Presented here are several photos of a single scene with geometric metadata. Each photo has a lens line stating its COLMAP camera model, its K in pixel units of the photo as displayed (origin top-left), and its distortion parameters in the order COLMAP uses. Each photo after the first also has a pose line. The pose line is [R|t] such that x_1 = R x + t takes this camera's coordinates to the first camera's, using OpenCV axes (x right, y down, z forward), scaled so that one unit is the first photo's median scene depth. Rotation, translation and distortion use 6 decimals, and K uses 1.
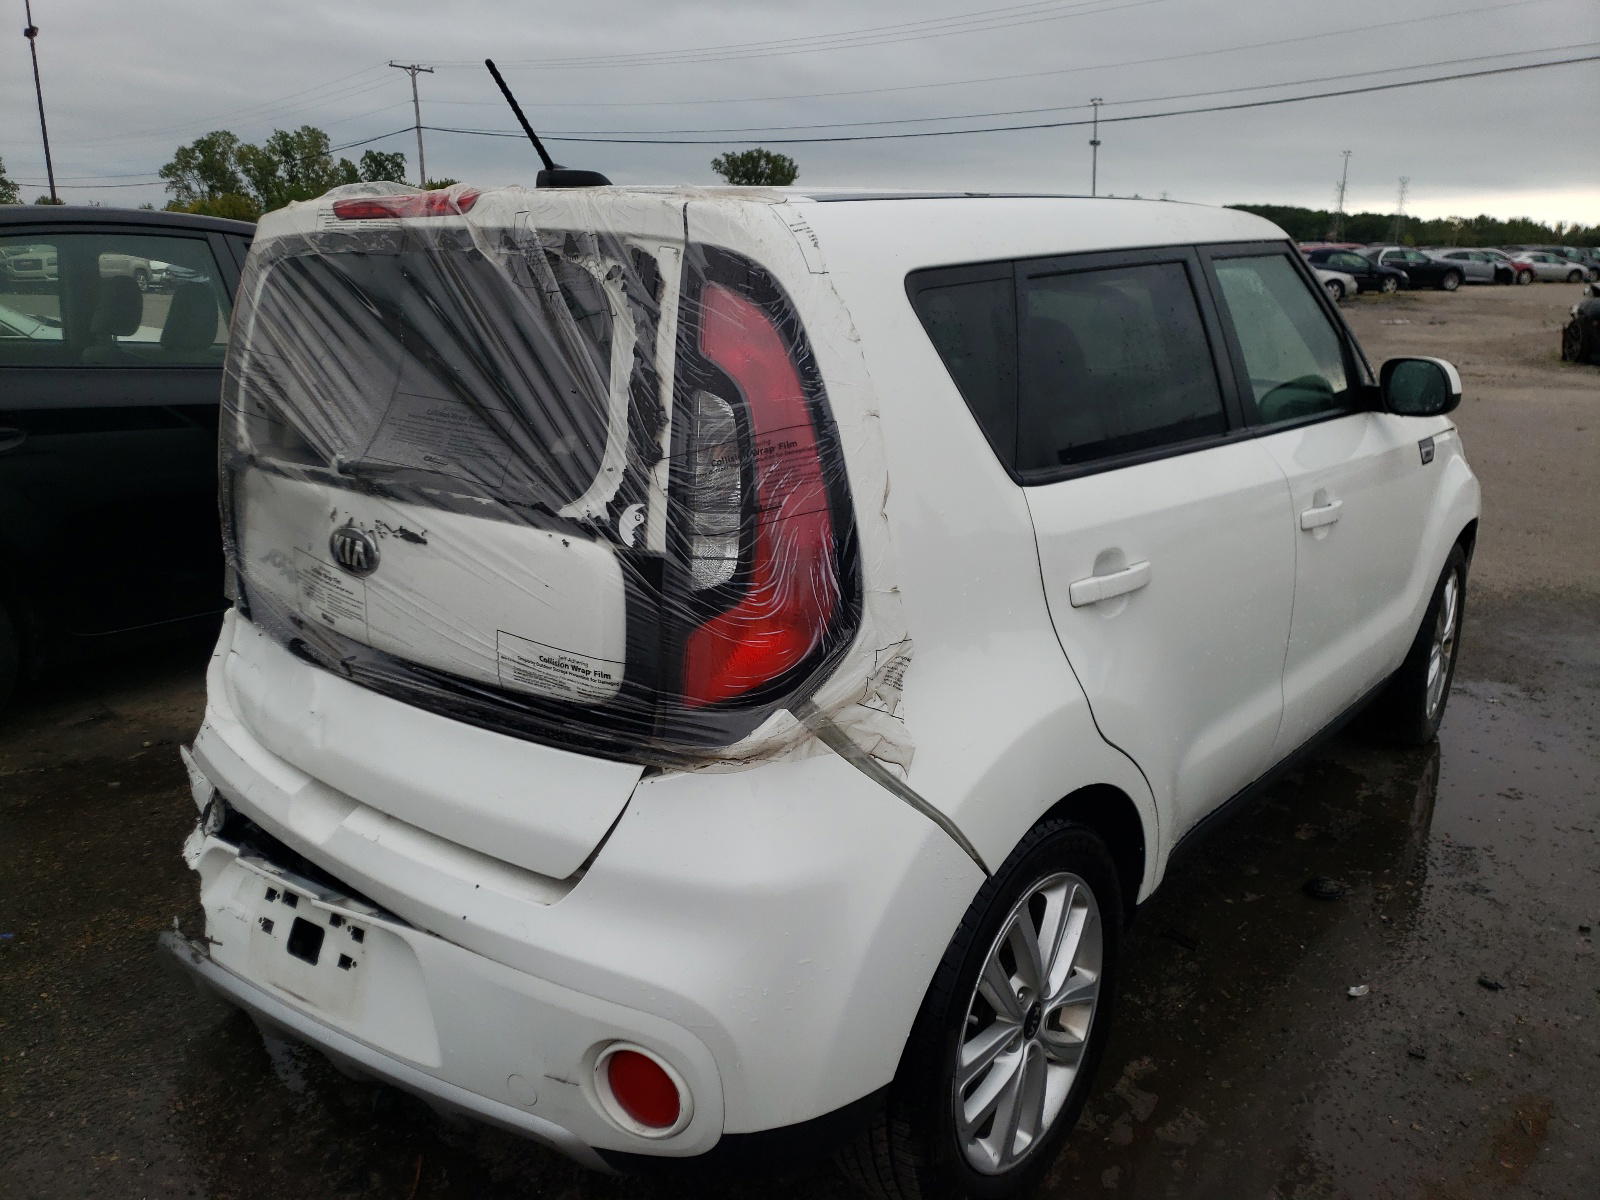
lens RADIAL K [[1211.9, 0, 800.0], [0, 1211.9, 600.0], [0, 0, 1]] dist [0.034840, -0.002028]
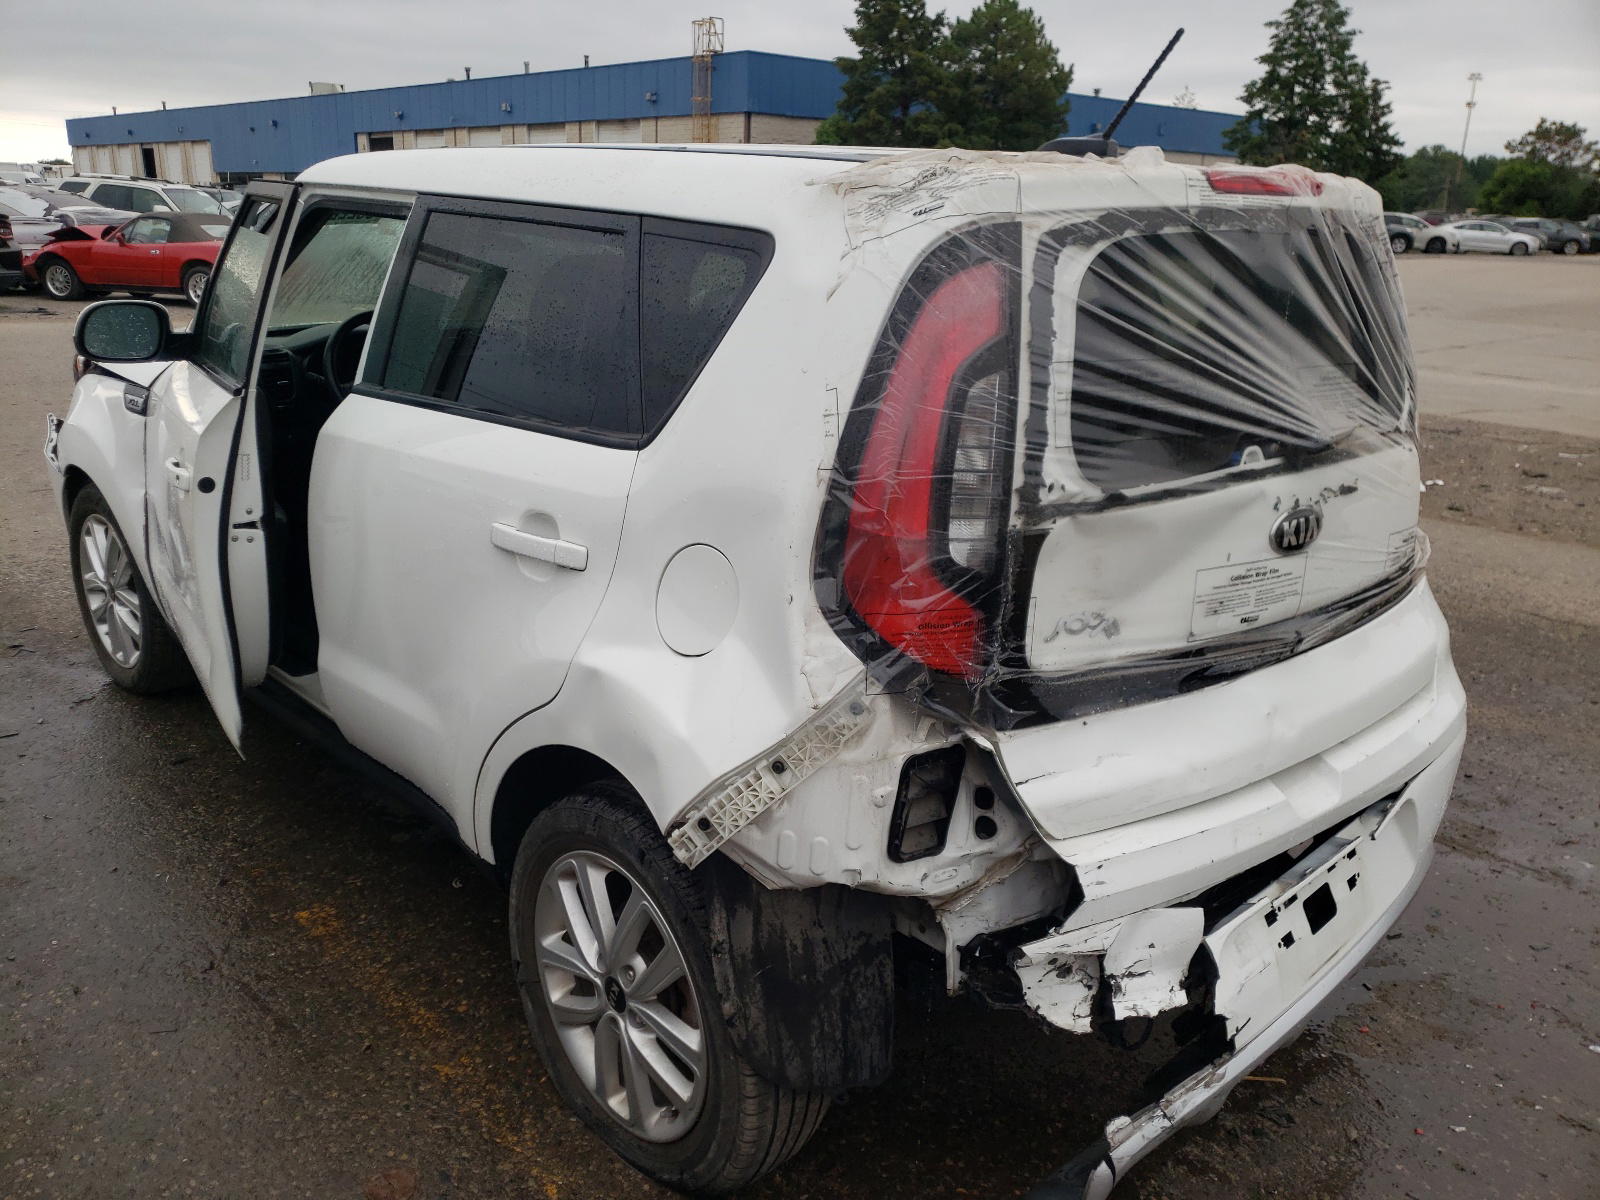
lens RADIAL K [[1211.9, 0, 800.0], [0, 1211.9, 600.0], [0, 0, 1]] dist [0.034840, -0.002028]
pose [[0.166845, -0.308802, 0.936378, -1.377617], [0.228564, 0.935934, 0.267930, -0.345944], [-0.959125, 0.169319, 0.226737, 1.154552]]
